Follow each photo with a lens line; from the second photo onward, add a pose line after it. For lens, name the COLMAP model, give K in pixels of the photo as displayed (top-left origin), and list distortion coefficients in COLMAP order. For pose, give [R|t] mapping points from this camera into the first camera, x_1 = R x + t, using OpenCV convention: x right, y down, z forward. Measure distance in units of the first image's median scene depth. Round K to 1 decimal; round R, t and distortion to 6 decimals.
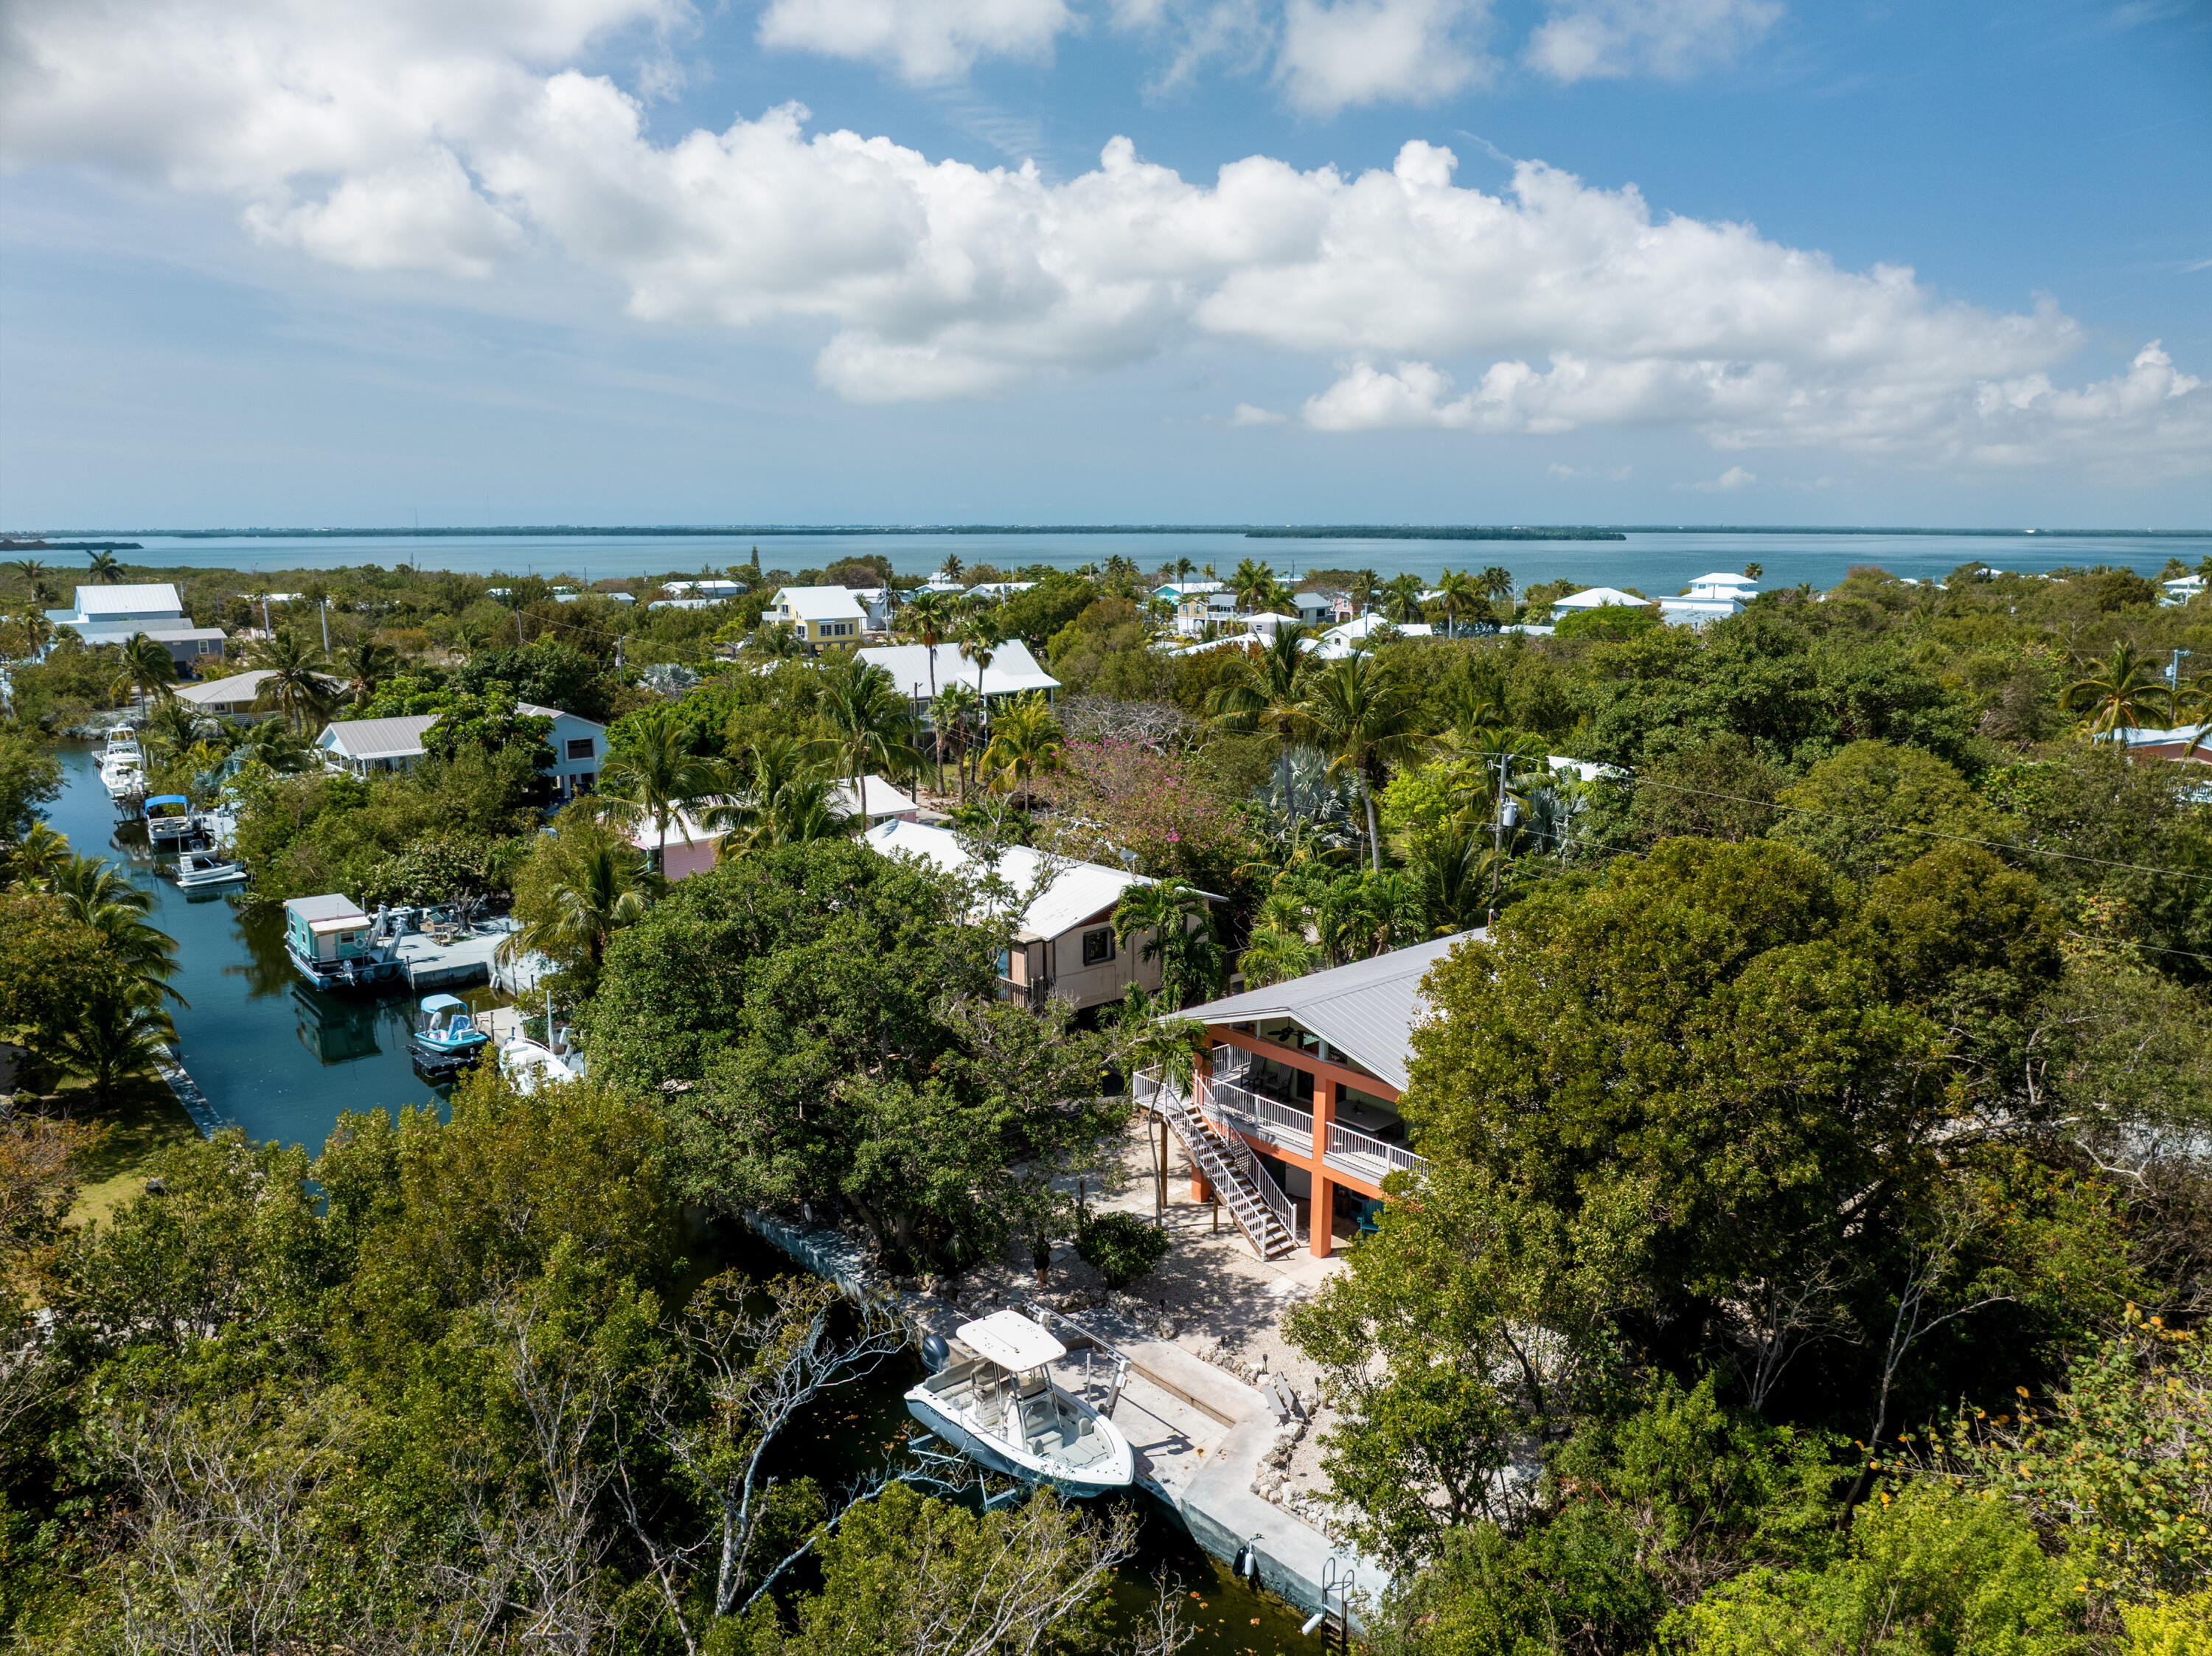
lens RADIAL K [[1574.1, 0, 1102.0], [0, 1574.1, 822.3], [0, 0, 1]] dist [-0.030344, -0.002402]
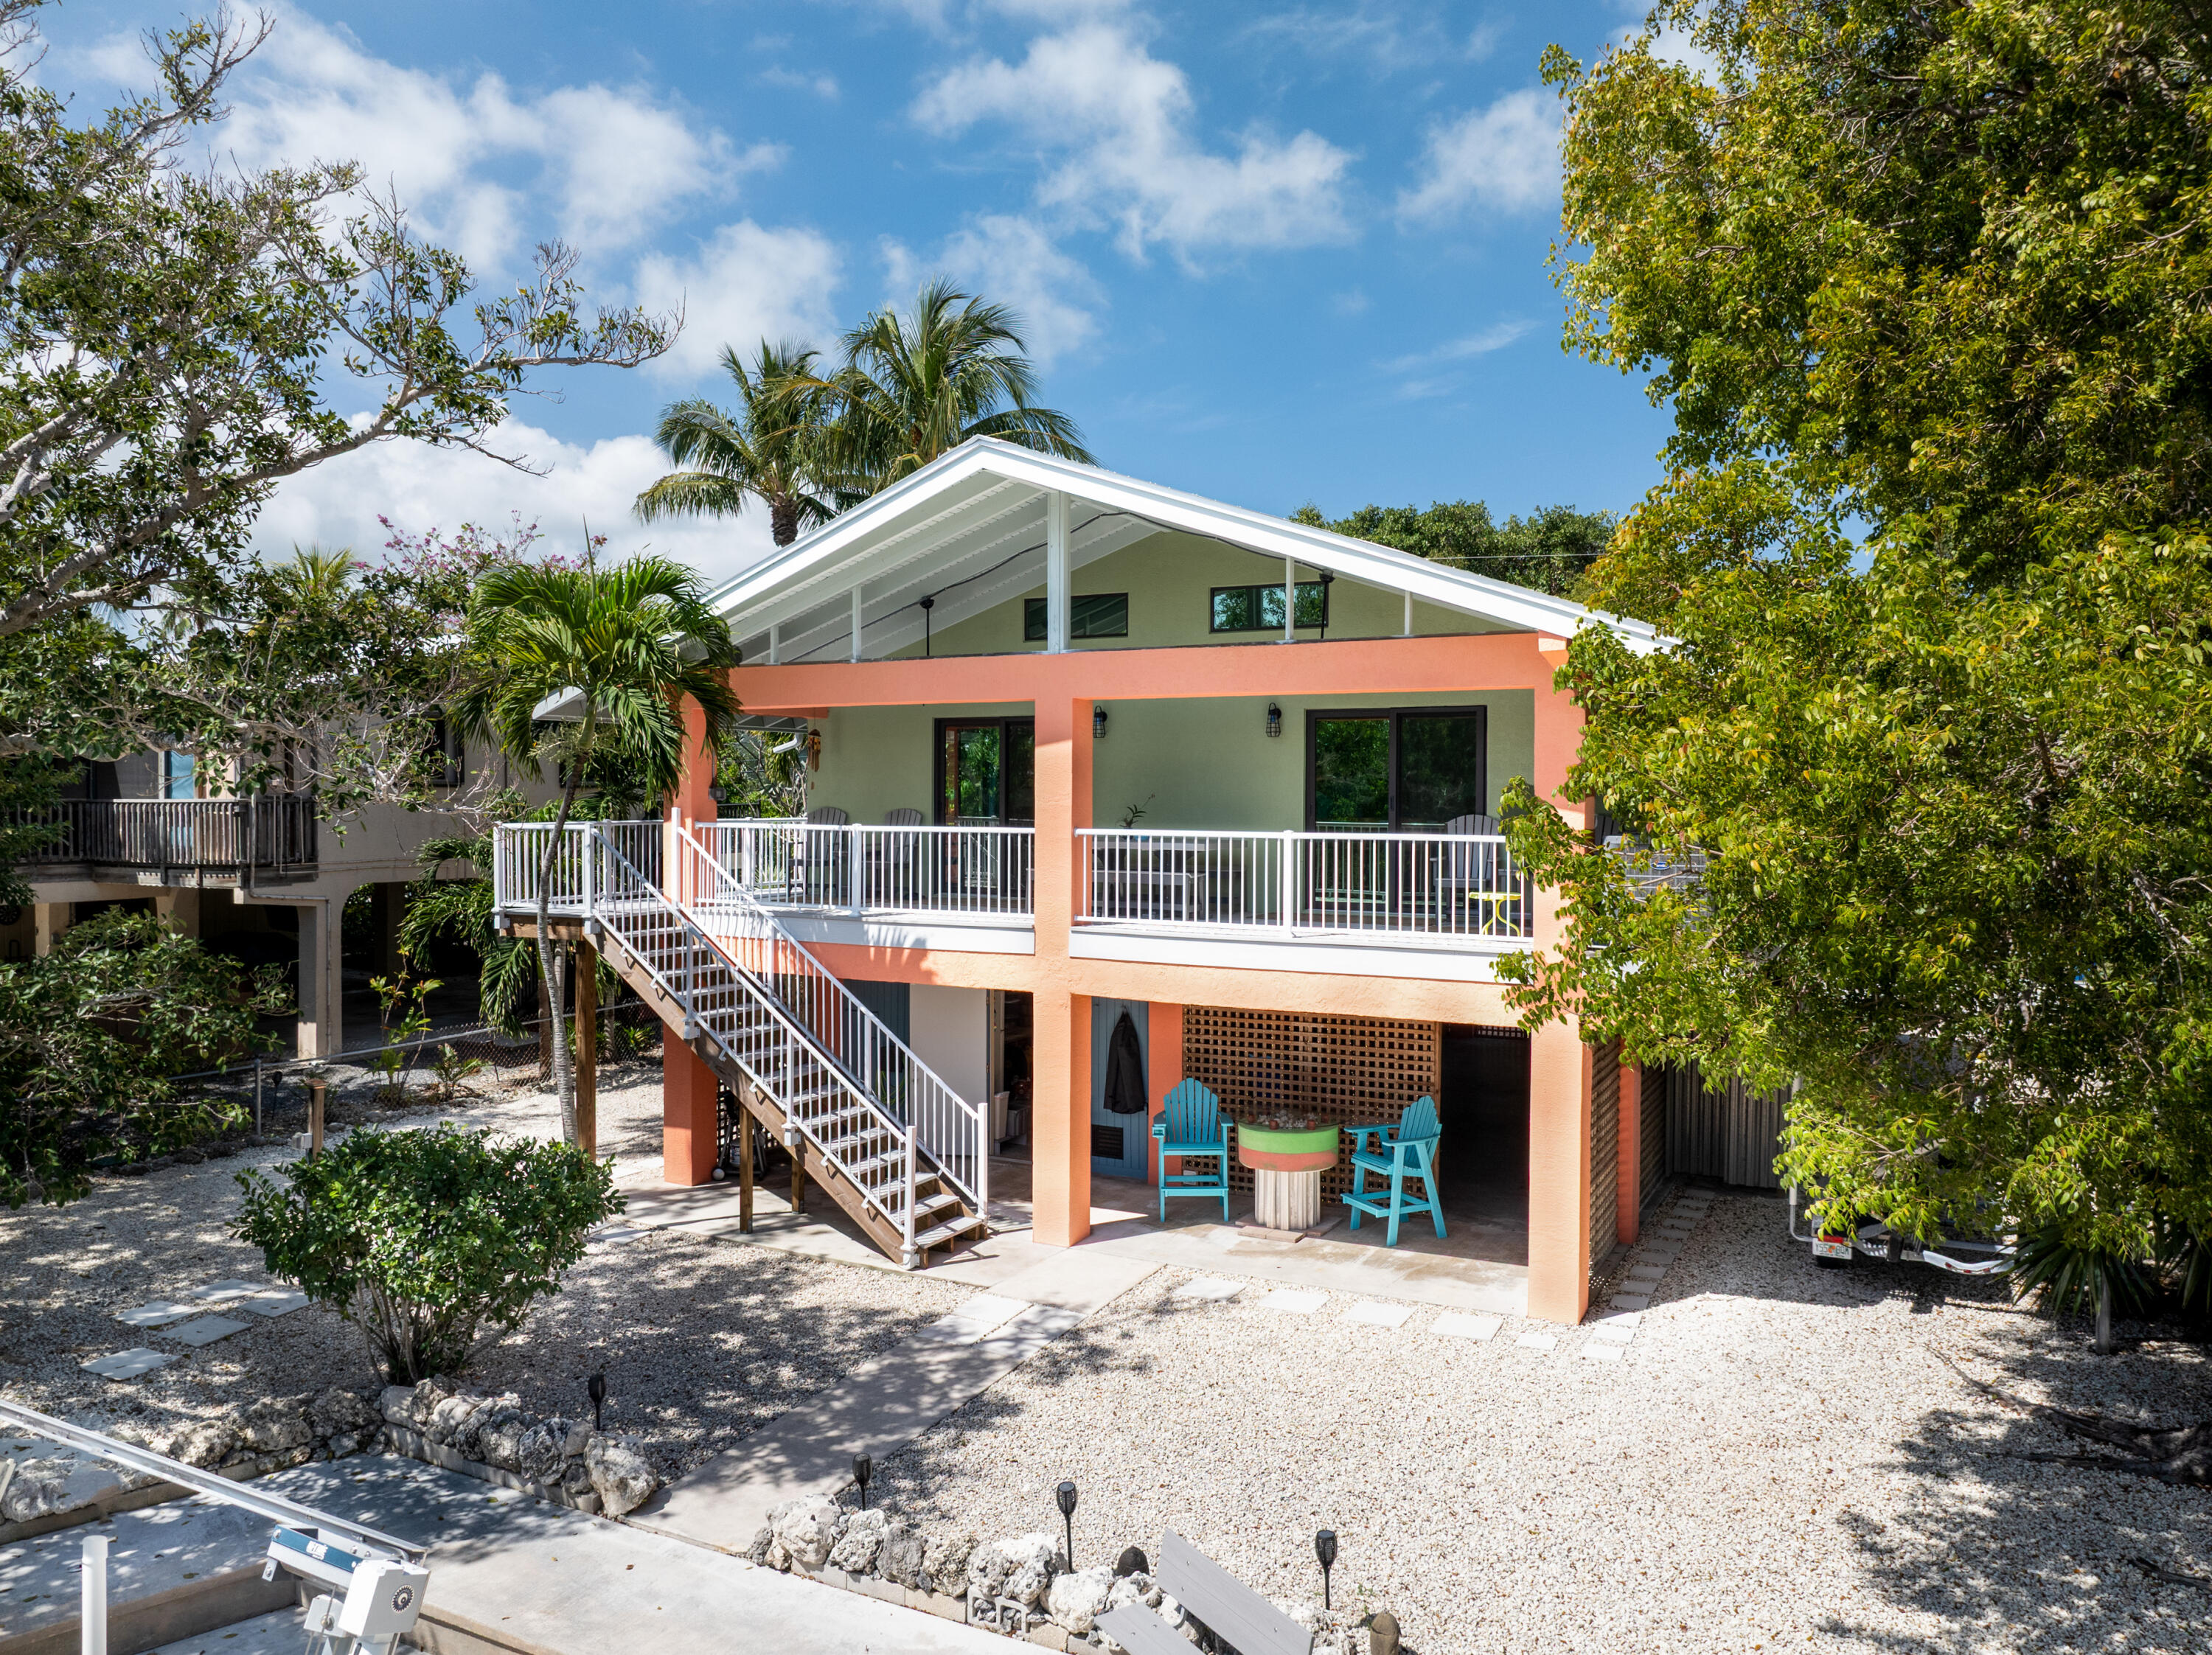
lens RADIAL K [[1573.9, 0, 1124.2], [0, 1573.9, 818.4], [0, 0, 1]] dist [-0.030344, -0.002402]
pose [[0.927097, 0.006398, 0.374767, 0.020945], [0.059485, 0.984671, -0.163965, 0.255417], [-0.370071, 0.174304, 0.912505, 0.697771]]
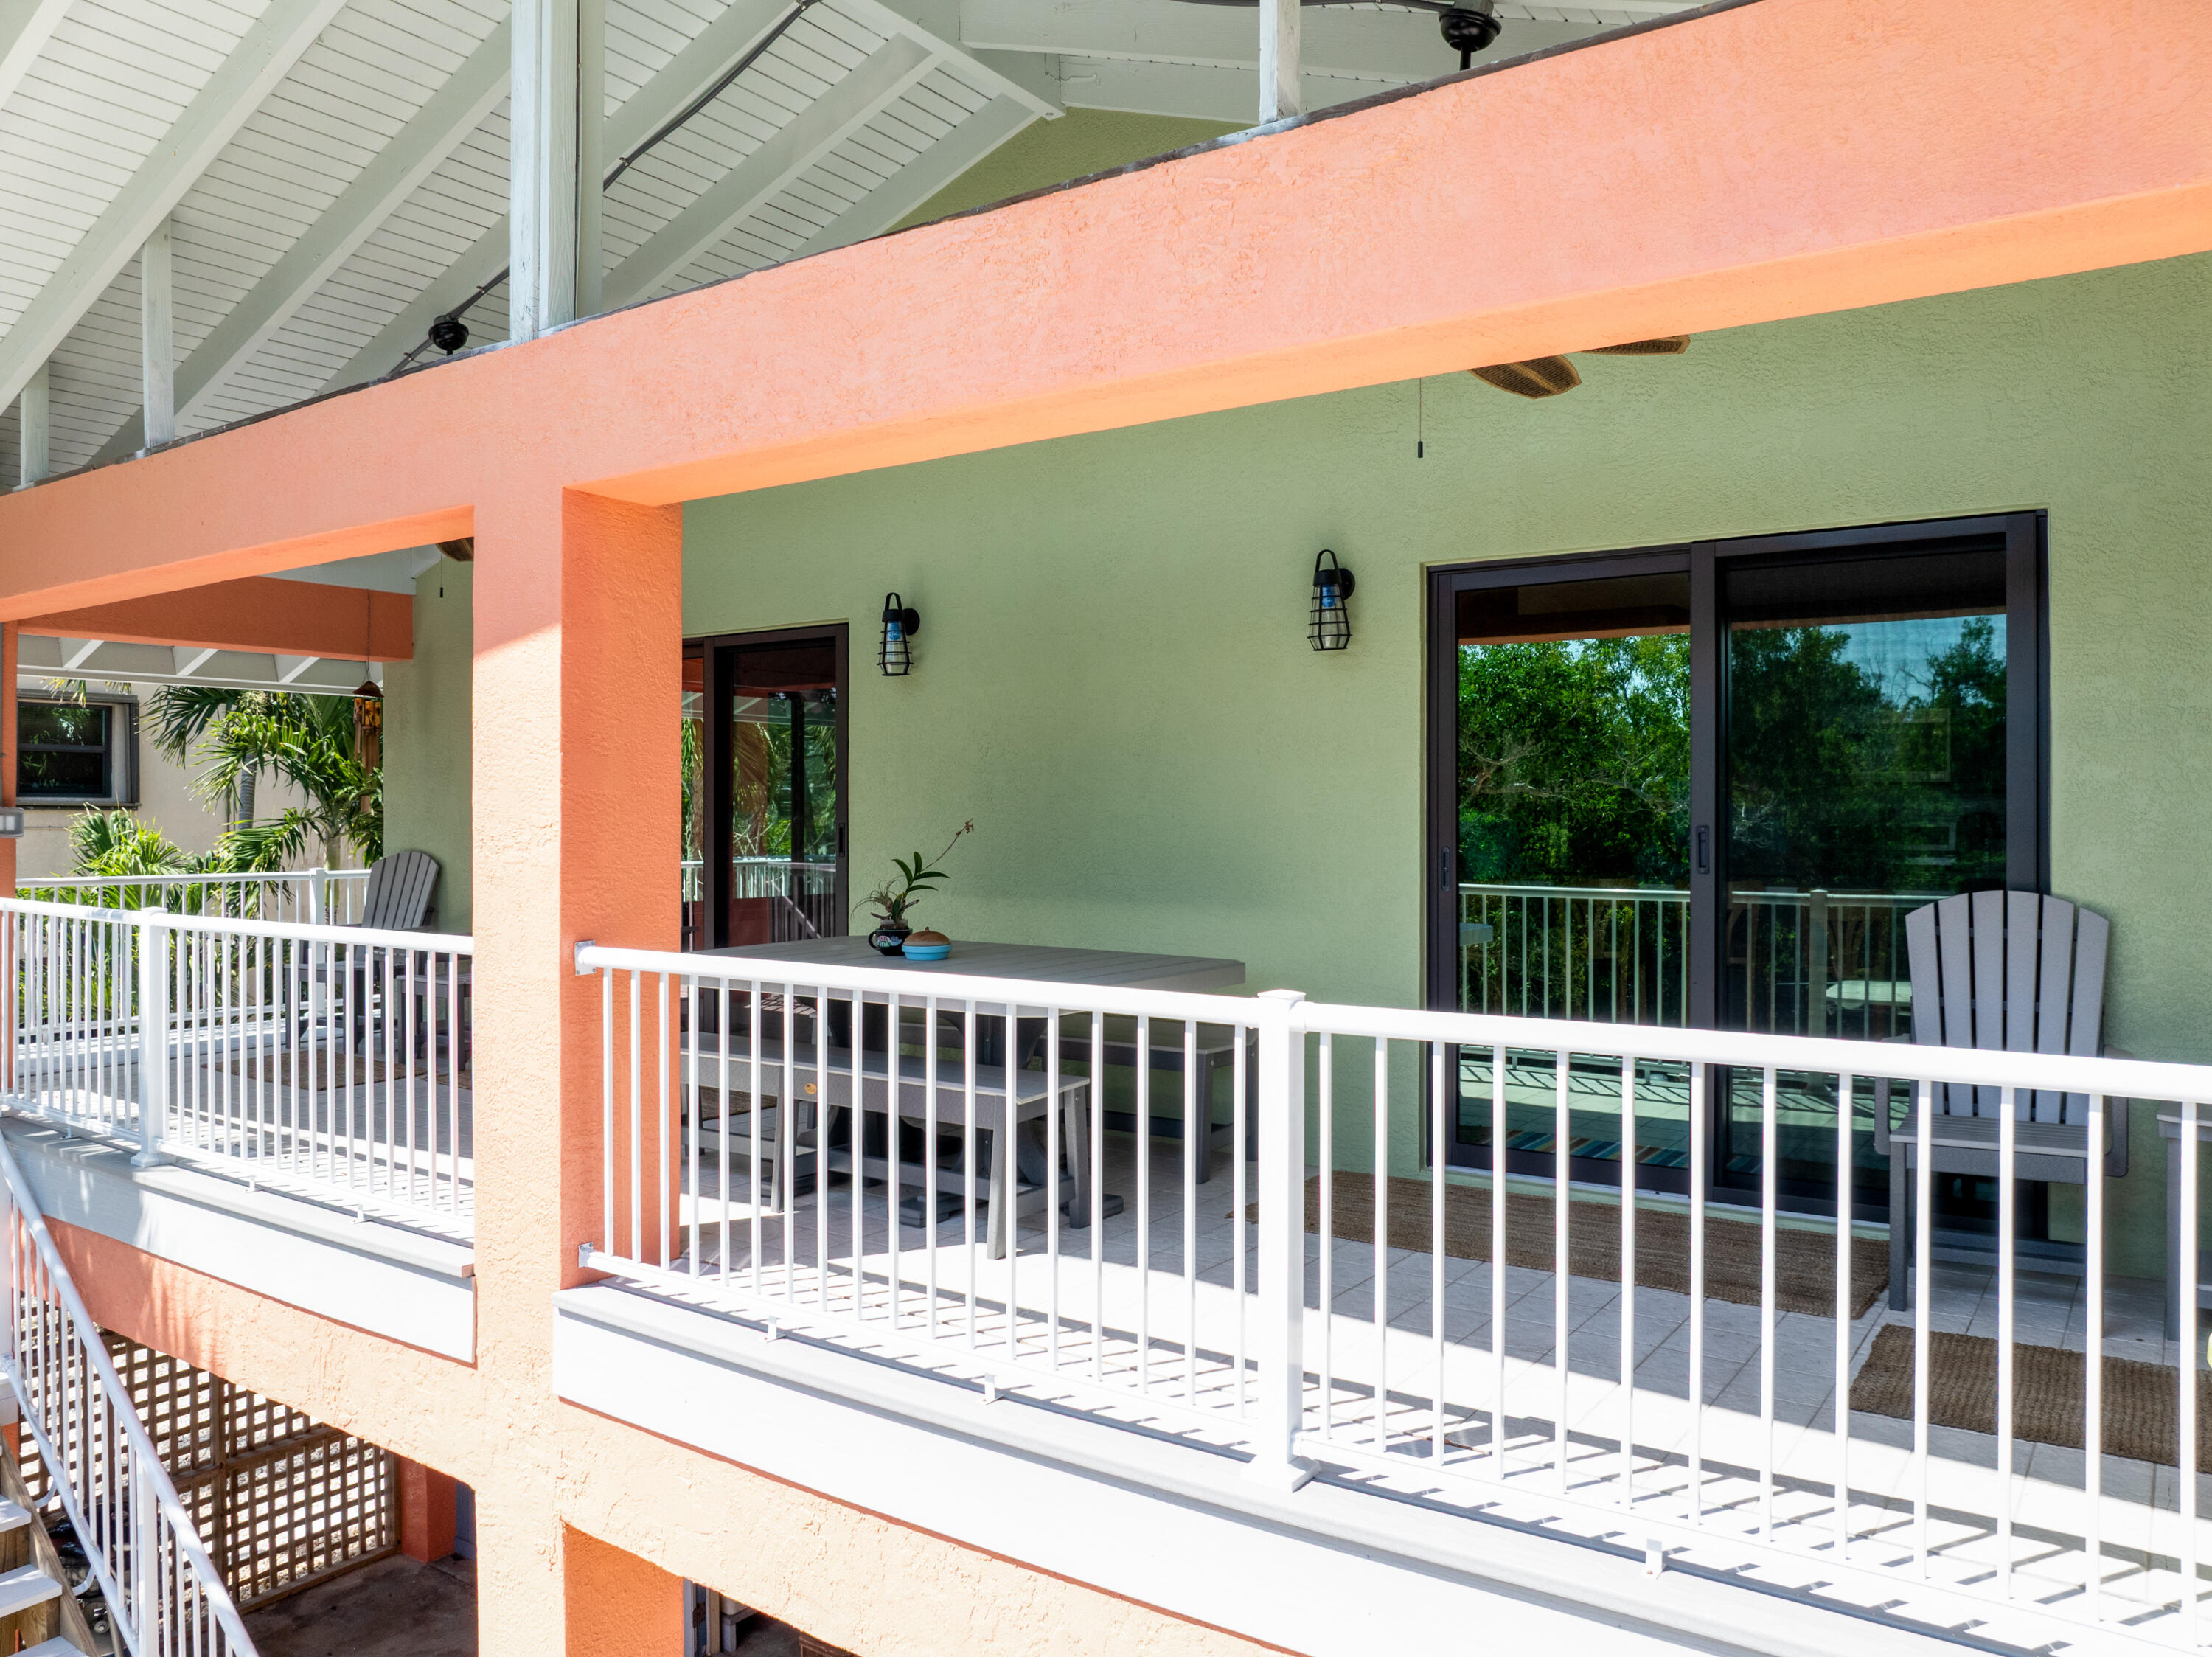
lens RADIAL K [[1574.2, 0, 1108.0], [0, 1574.2, 827.8], [0, 0, 1]] dist [-0.030344, -0.002402]
pose [[0.963391, 0.015836, 0.267633, 0.154695], [0.036973, 0.980868, -0.191129, 0.210356], [-0.265540, 0.194027, 0.944374, 0.931065]]
